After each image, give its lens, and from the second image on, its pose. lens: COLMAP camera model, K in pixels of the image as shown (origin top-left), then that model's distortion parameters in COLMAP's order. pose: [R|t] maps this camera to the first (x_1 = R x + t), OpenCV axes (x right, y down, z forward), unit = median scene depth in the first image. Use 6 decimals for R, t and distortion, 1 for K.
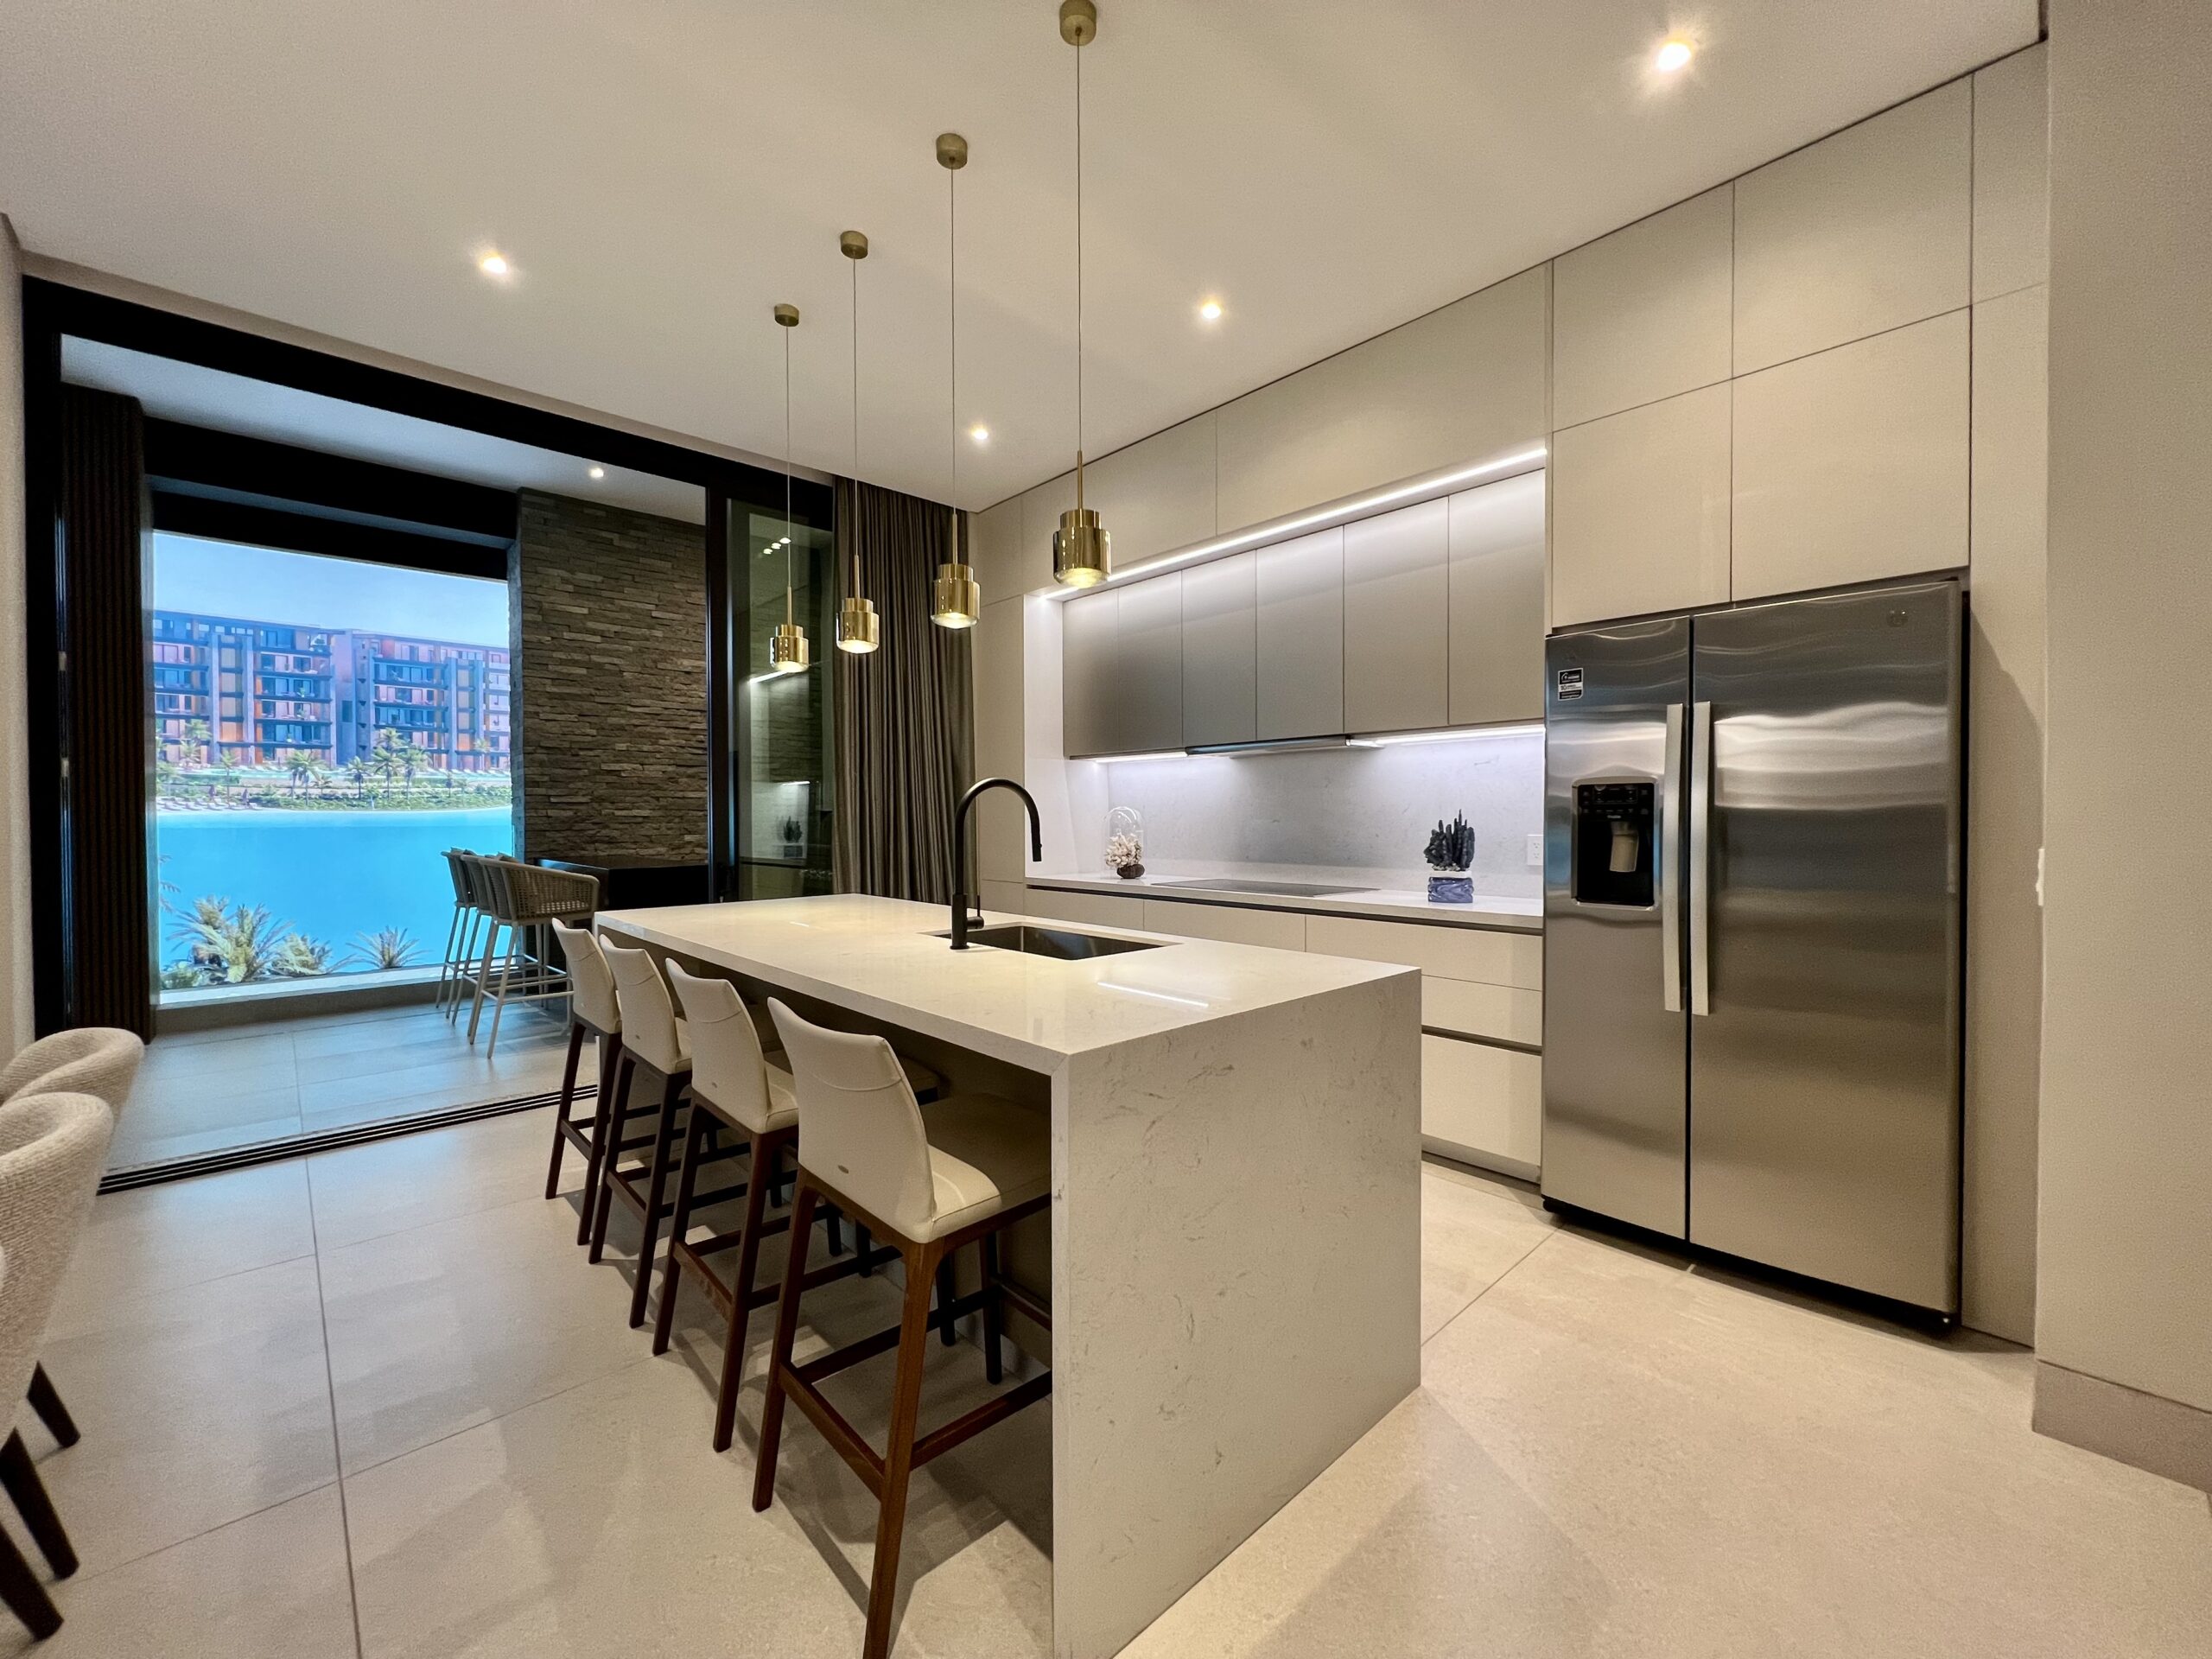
lens RADIAL K [[904.0, 0, 1092.8], [0, 904.0, 826.2], [0, 0, 1]] dist [-0.001202, 0.000635]
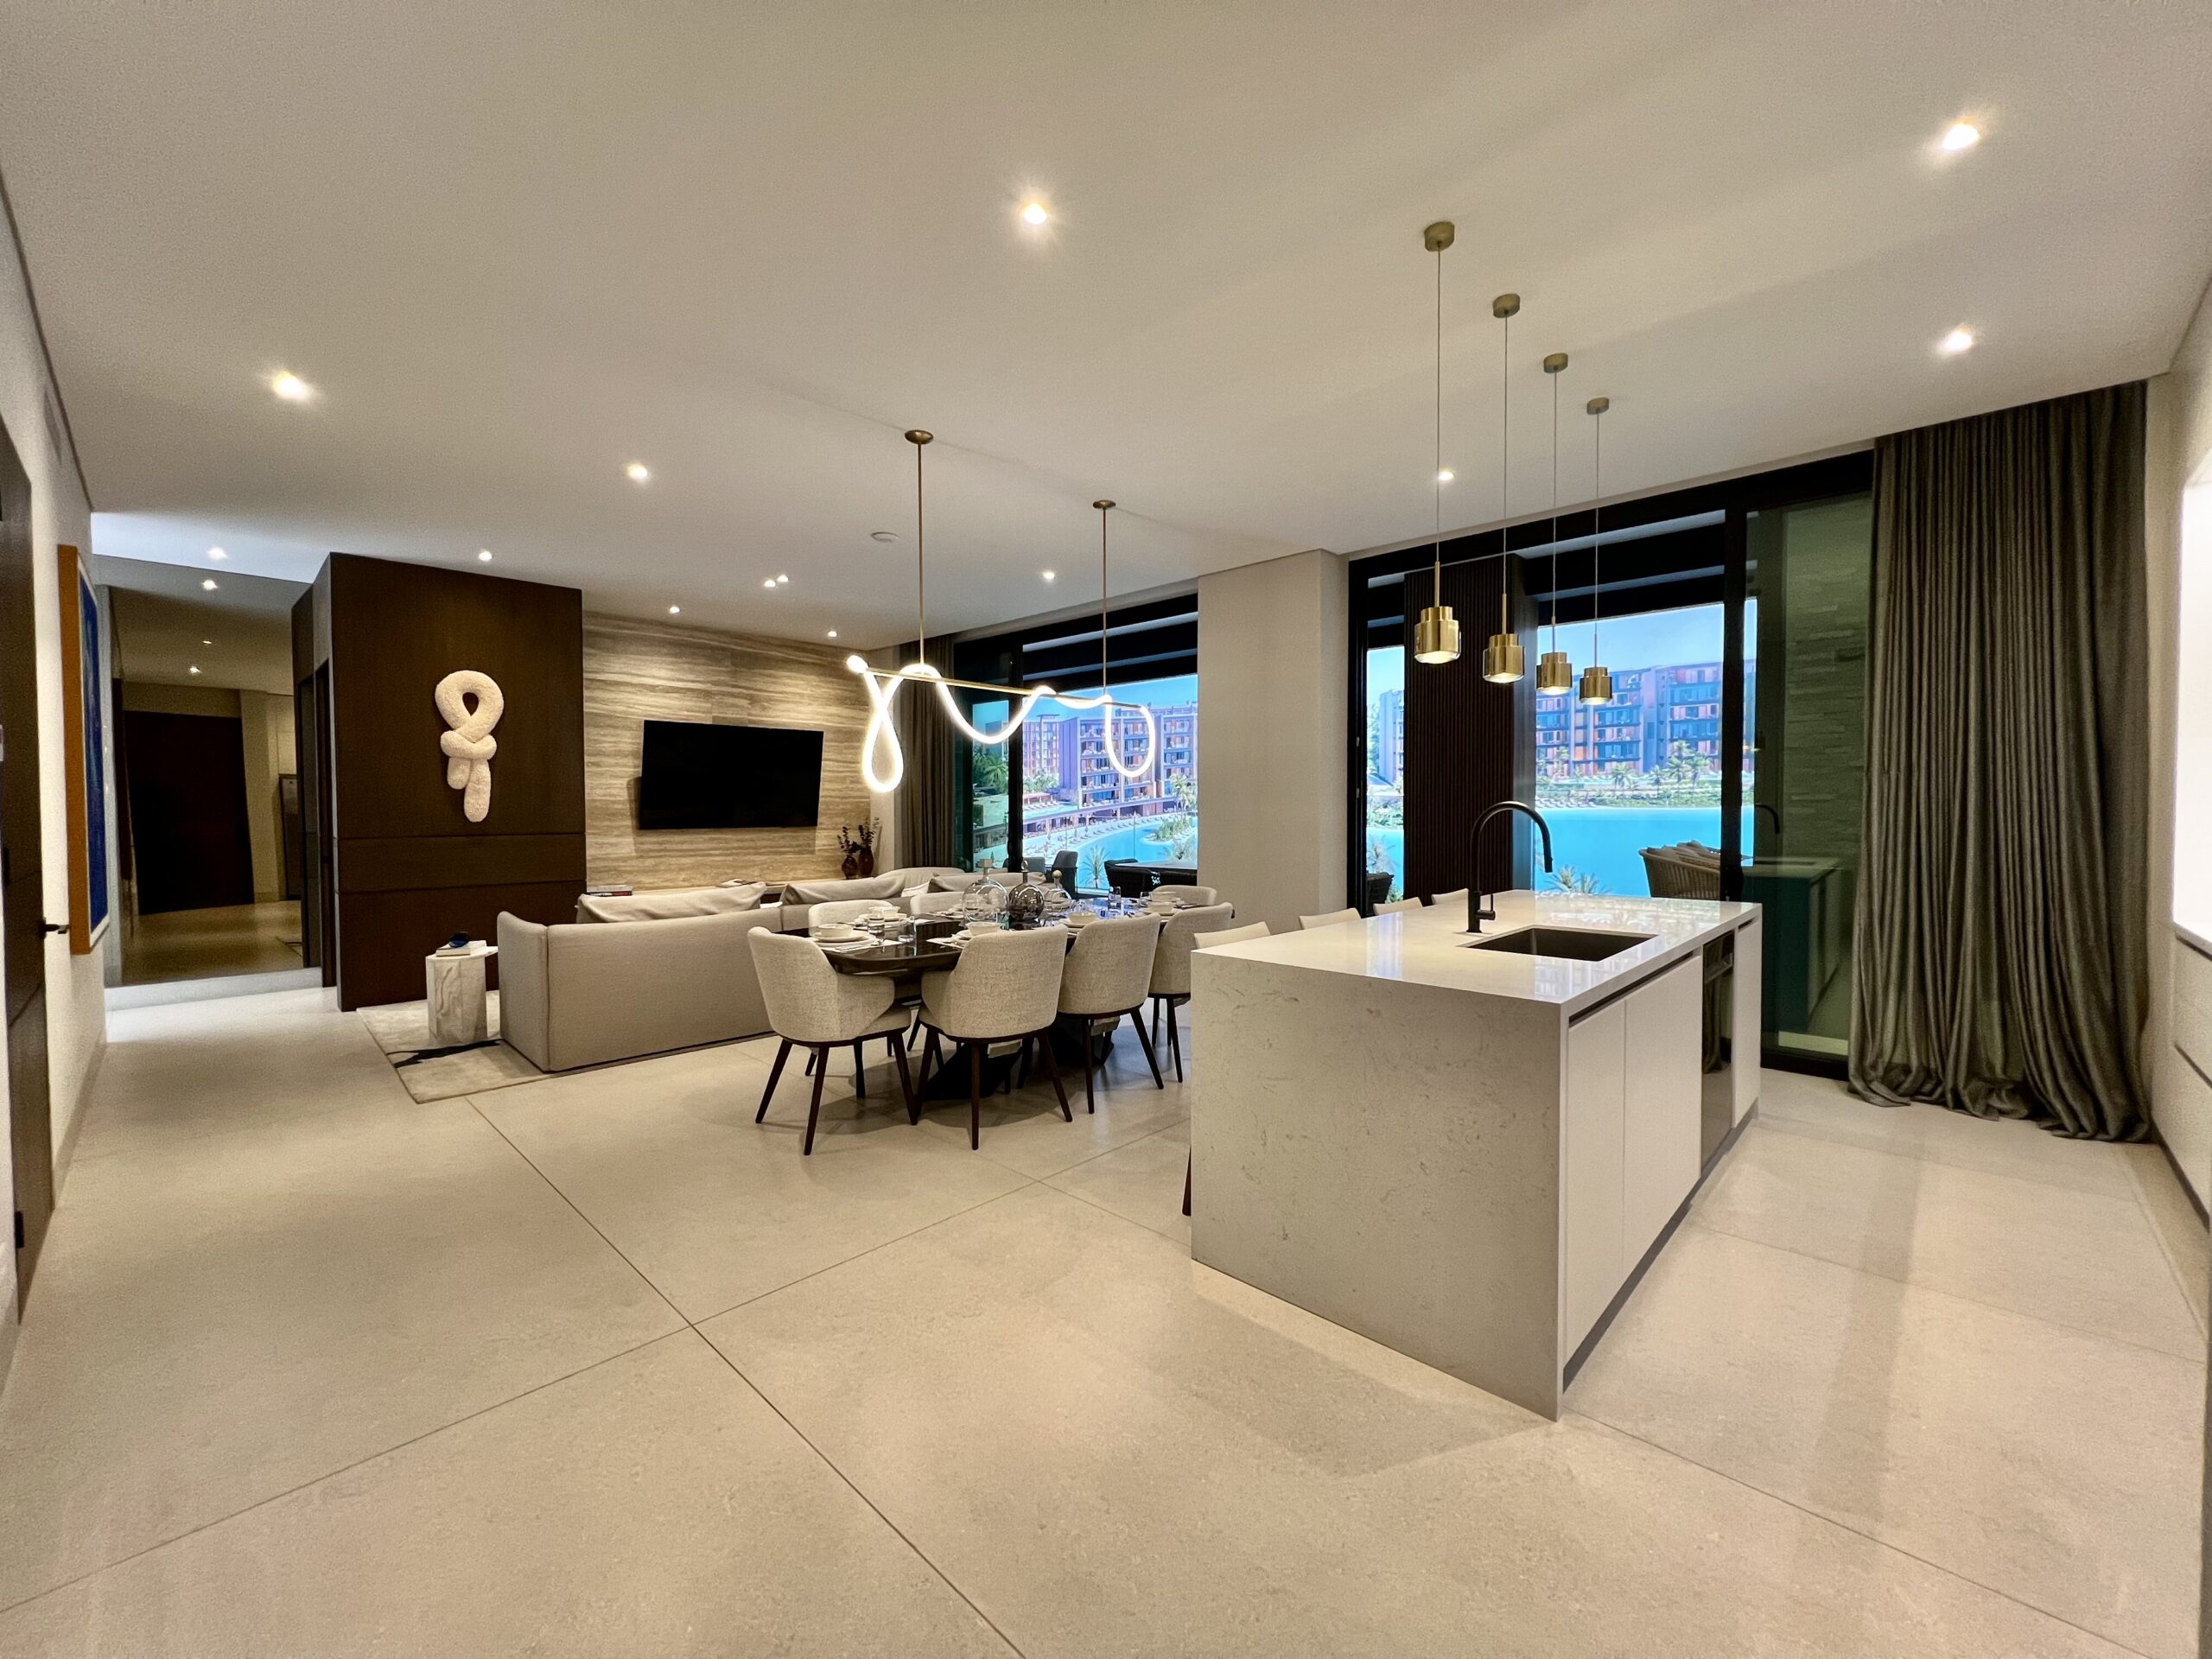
lens RADIAL K [[890.1, 0, 1103.6], [0, 890.1, 826.4], [0, 0, 1]] dist [0.000170, 0.000277]
pose [[0.068199, 0.026297, -0.997325, 0.388973], [-0.007237, 0.999639, 0.025863, -0.016912], [0.997645, 0.005454, 0.068365, 0.129709]]
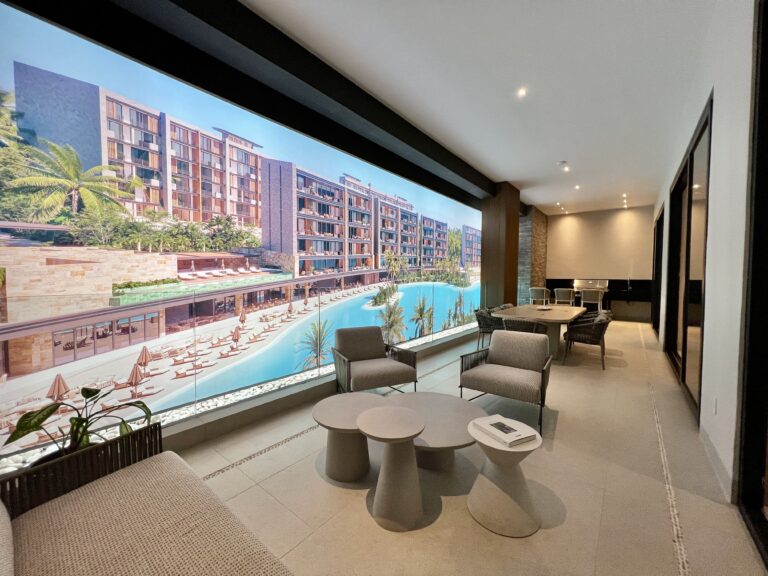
lens RADIAL K [[321.1, 0, 396.8], [0, 321.1, 283.4], [0, 0, 1]] dist [0.018183, -0.000366]
pose [[0.981410, 0.017083, 0.191160, -1.568788], [-0.021160, 0.999590, 0.019307, -0.010081], [-0.190752, -0.022993, 0.981369, -0.413087]]
